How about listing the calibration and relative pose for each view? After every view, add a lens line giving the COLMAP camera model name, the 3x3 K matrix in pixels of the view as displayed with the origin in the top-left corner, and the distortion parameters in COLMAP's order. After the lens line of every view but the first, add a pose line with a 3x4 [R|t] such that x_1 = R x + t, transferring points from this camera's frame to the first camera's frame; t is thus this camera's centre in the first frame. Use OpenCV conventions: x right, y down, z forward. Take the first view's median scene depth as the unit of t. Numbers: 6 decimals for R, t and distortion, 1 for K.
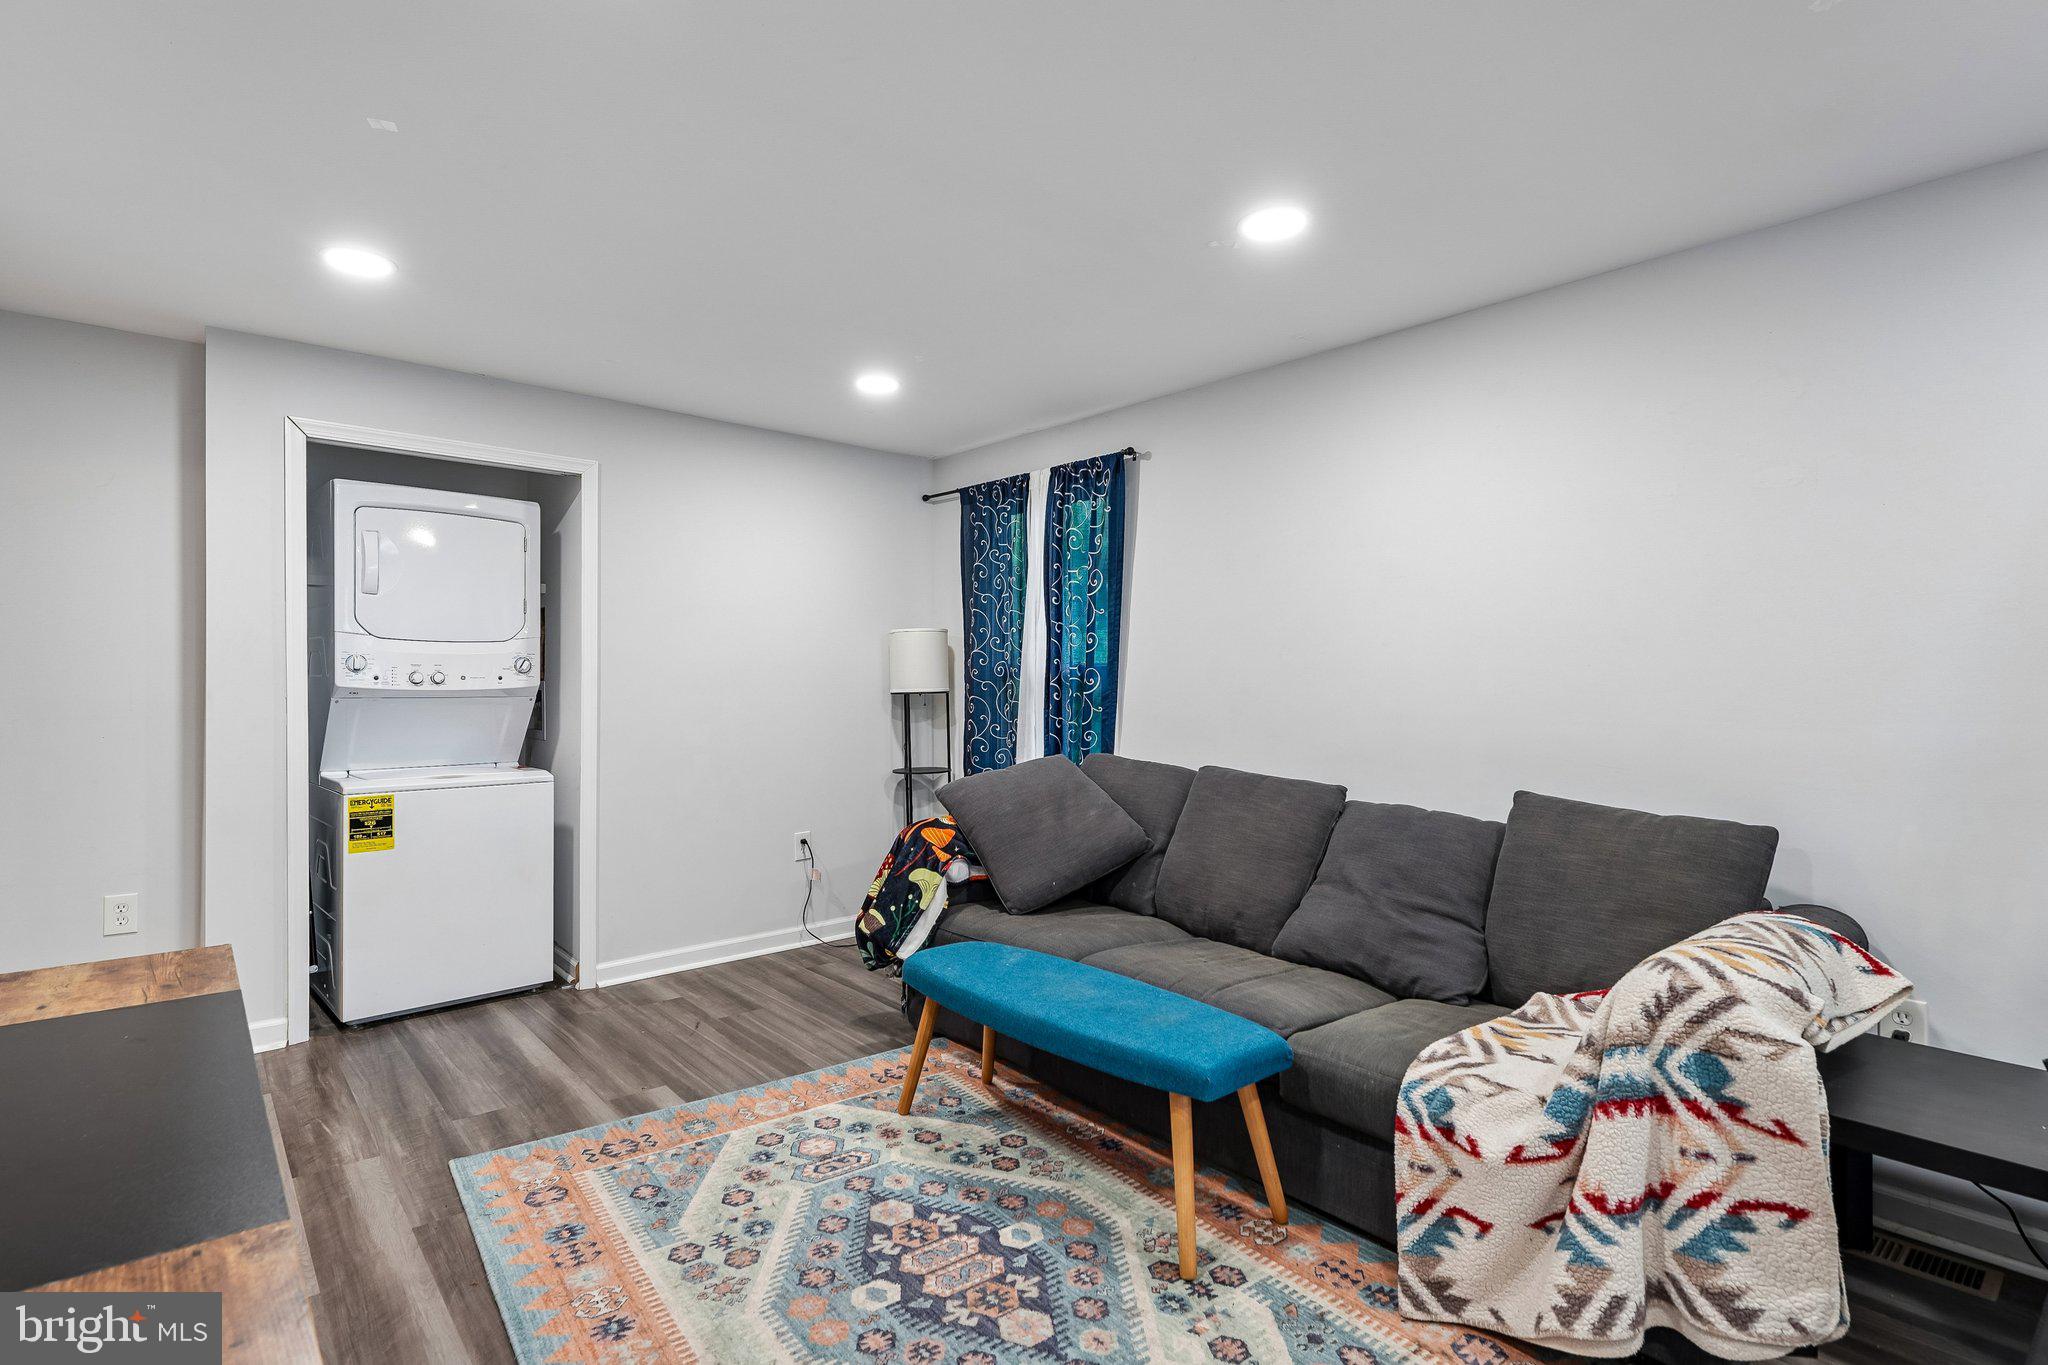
lens RADIAL K [[992.9, 0, 1017.6], [0, 992.9, 681.9], [0, 0, 1]] dist [0.001435, -0.000165]
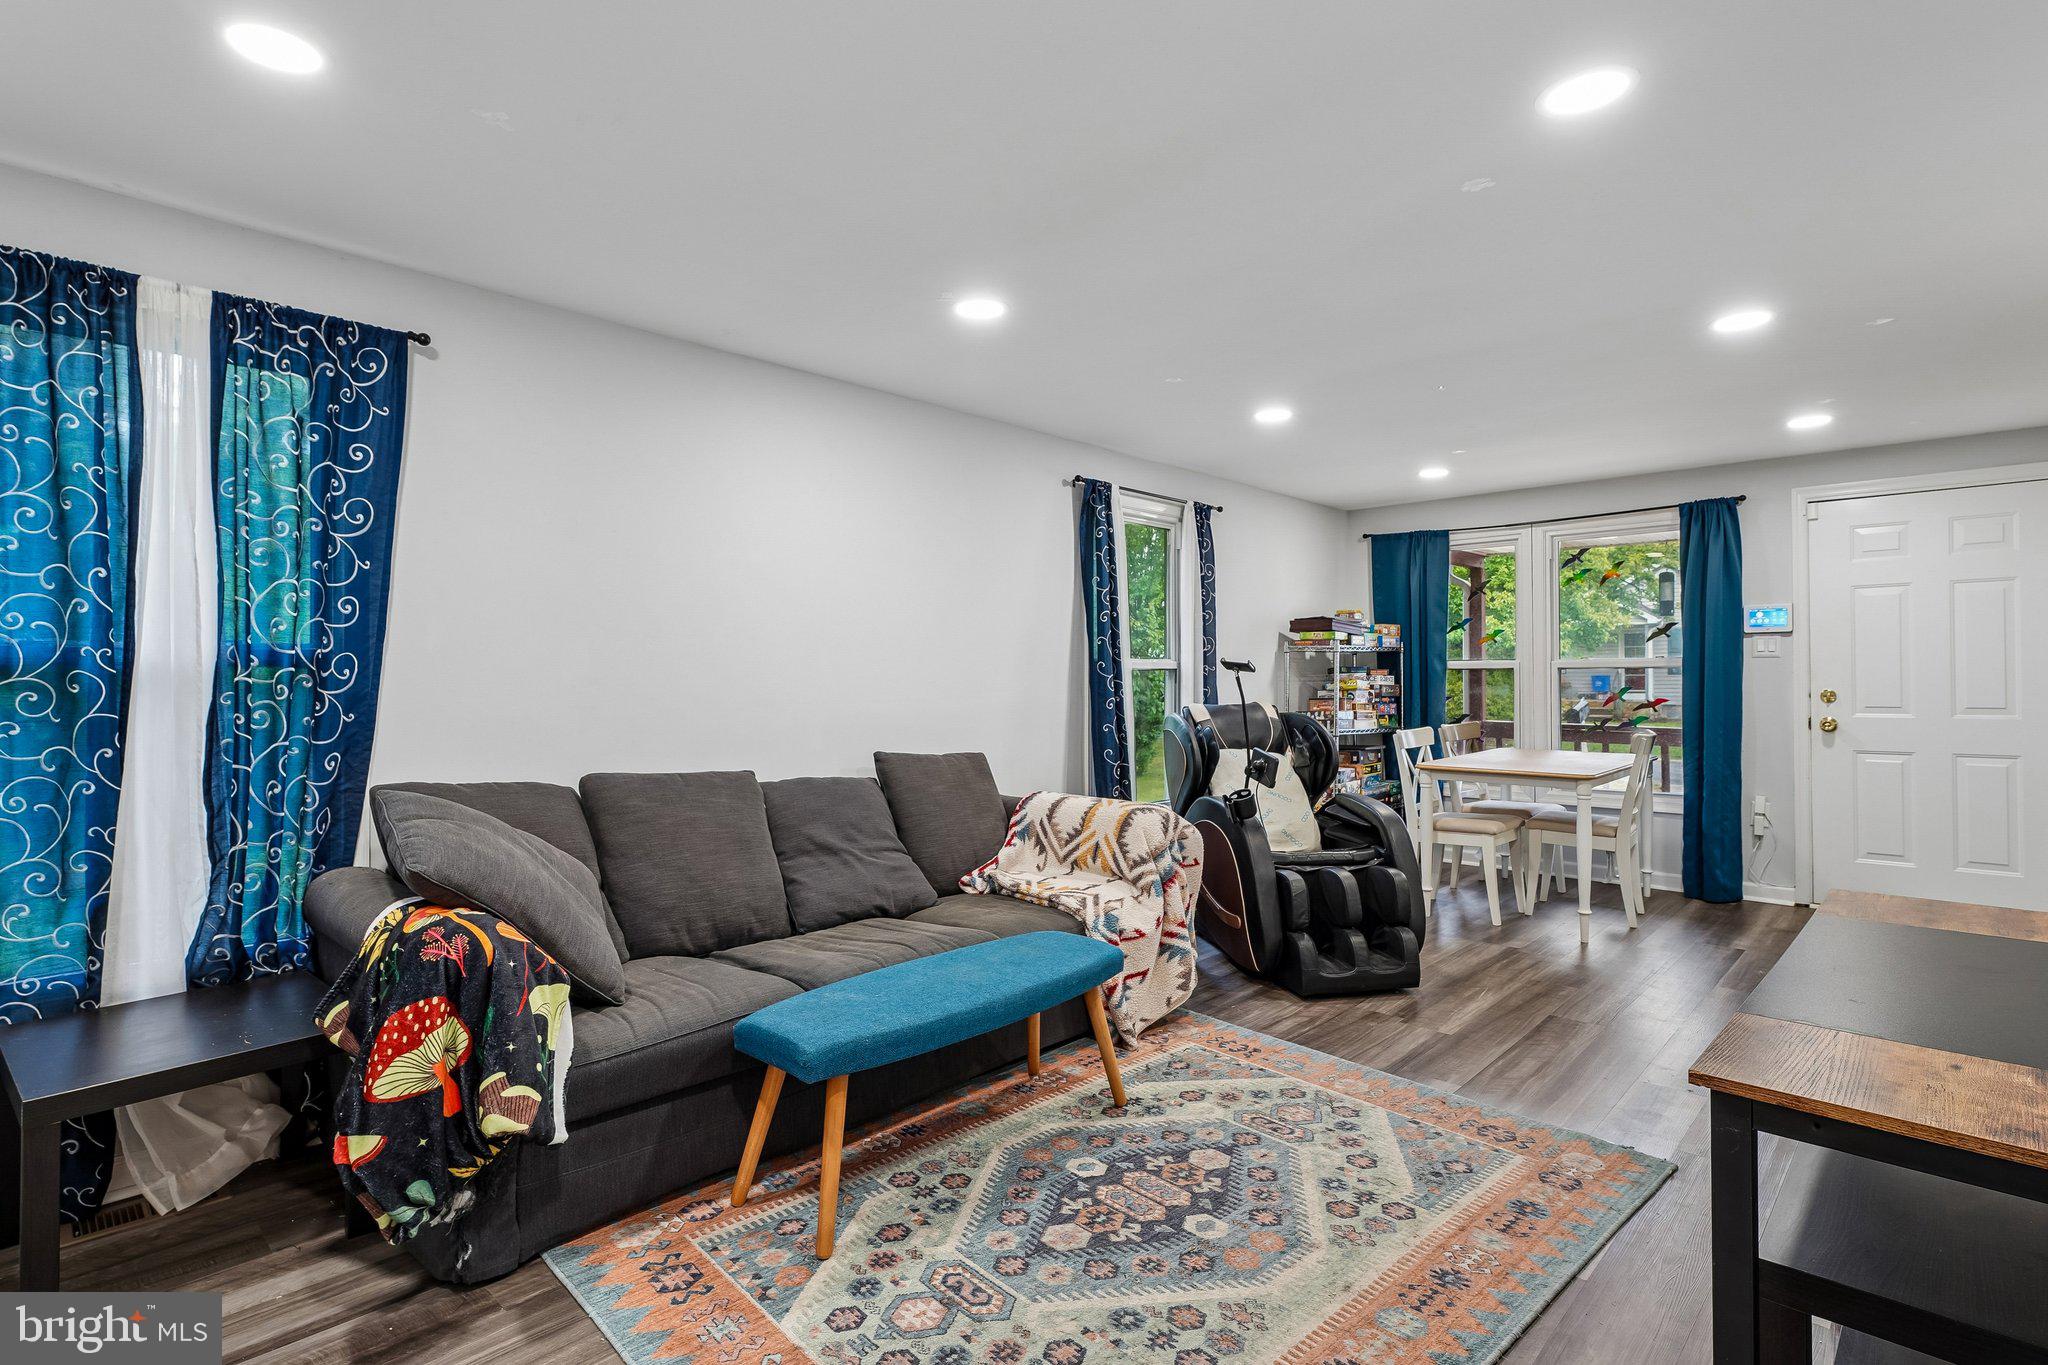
lens RADIAL K [[1004.8, 0, 1007.8], [0, 1004.8, 670.4], [0, 0, 1]] dist [0.000149, 0.000254]
pose [[-0.091443, 0.000138, 0.995810, -0.729386], [0.004103, 0.999992, 0.000238, -0.001174], [-0.995802, 0.004108, -0.091443, 0.778957]]
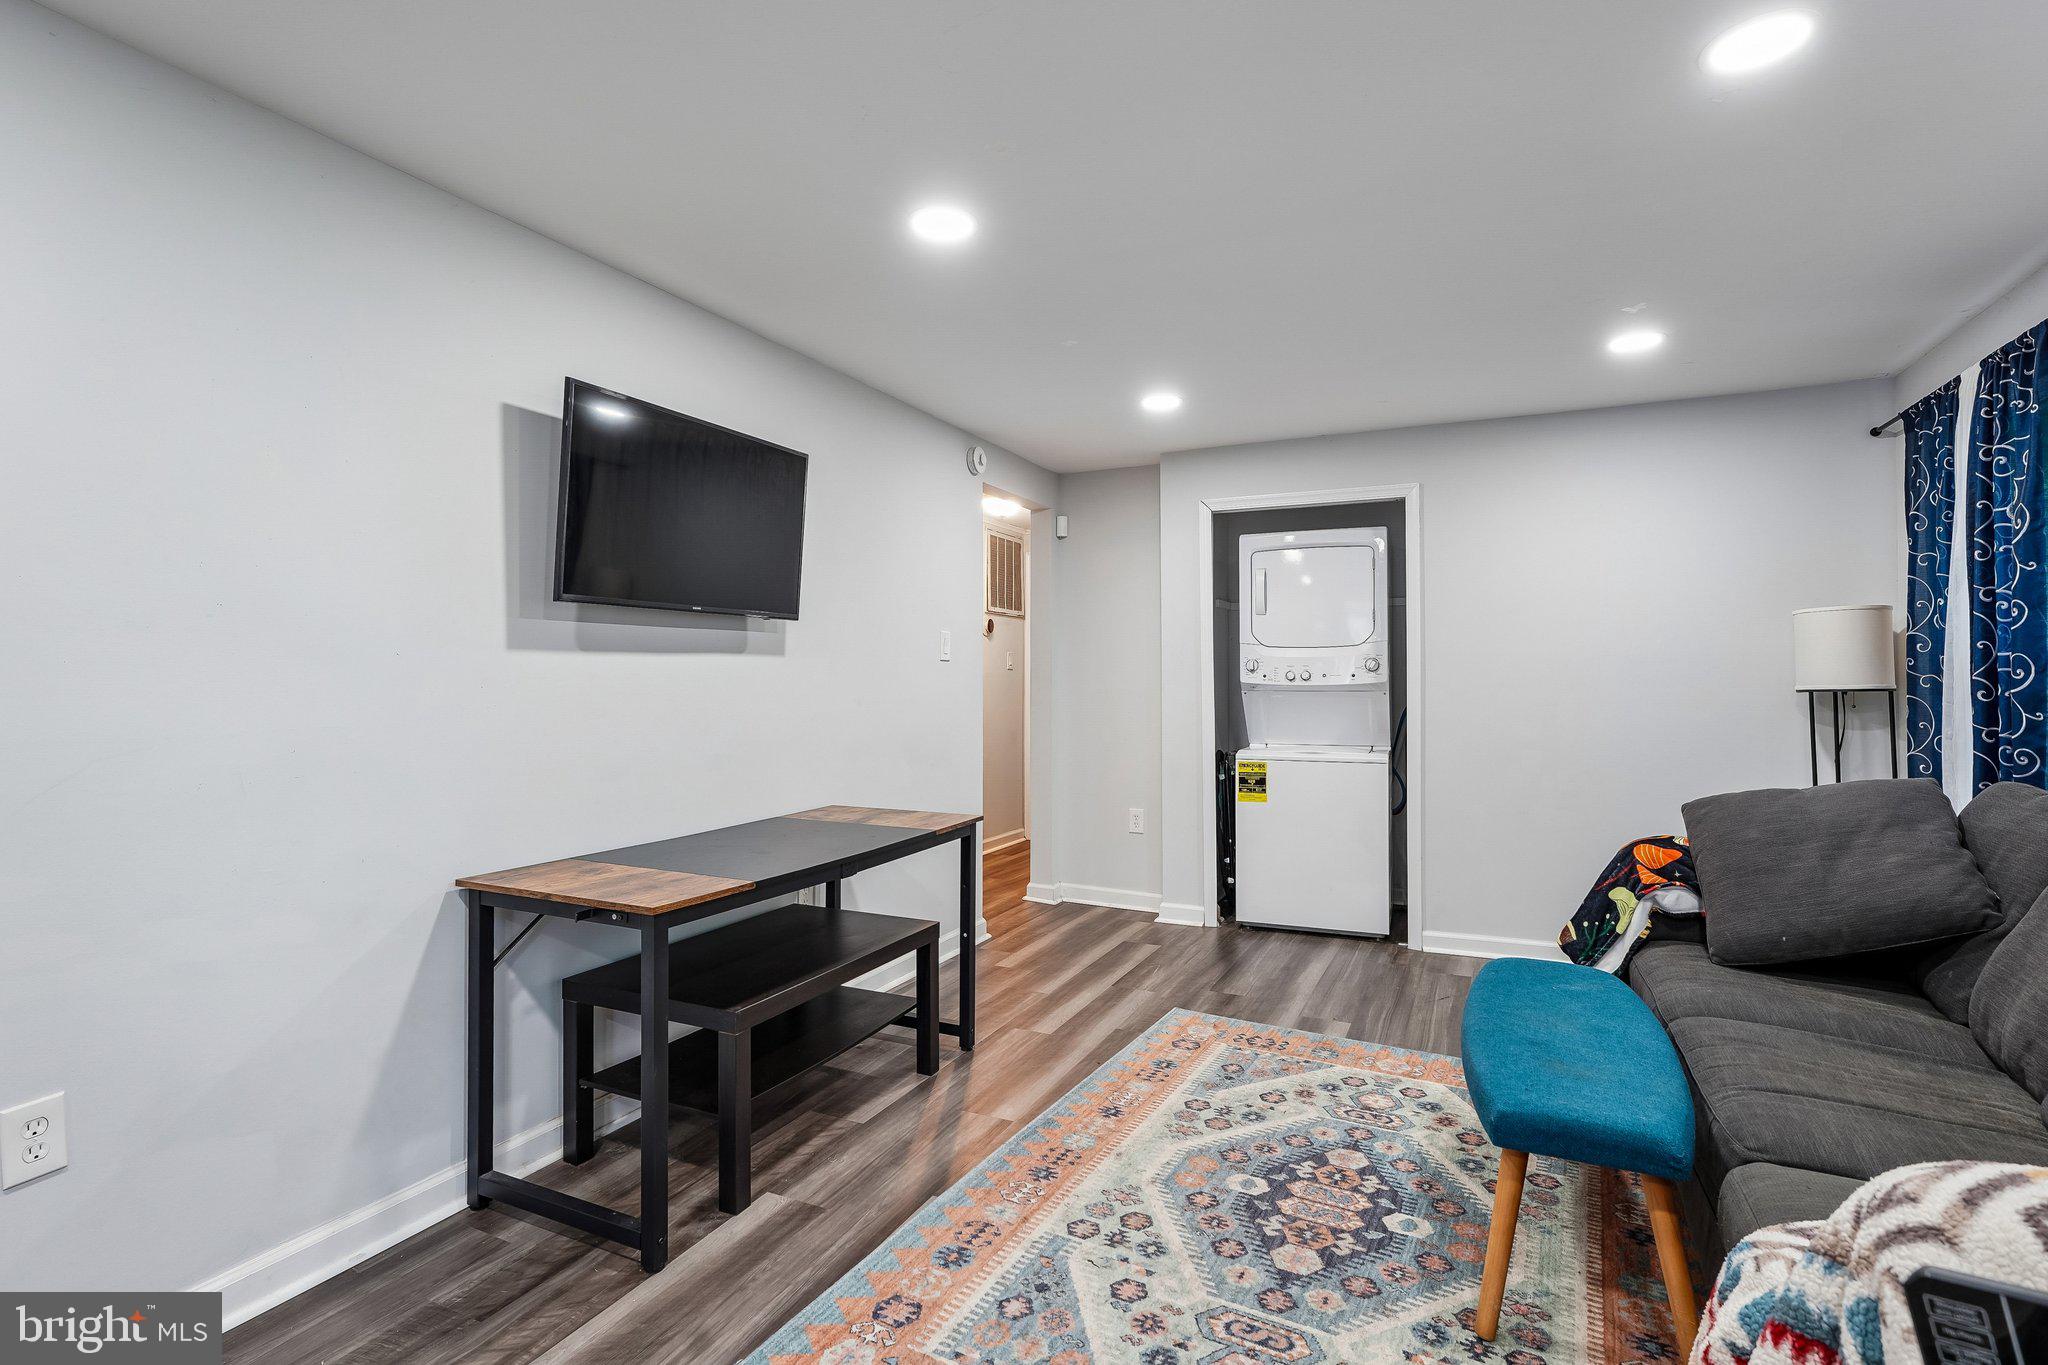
lens RADIAL K [[998.8, 0, 1015.2], [0, 998.8, 670.6], [0, 0, 1]] dist [0.003572, -0.000335]
pose [[0.398374, -0.012629, -0.917136, 0.509691], [0.001098, 0.999911, -0.013292, 0.006997], [0.917222, 0.004288, 0.398353, 0.152121]]
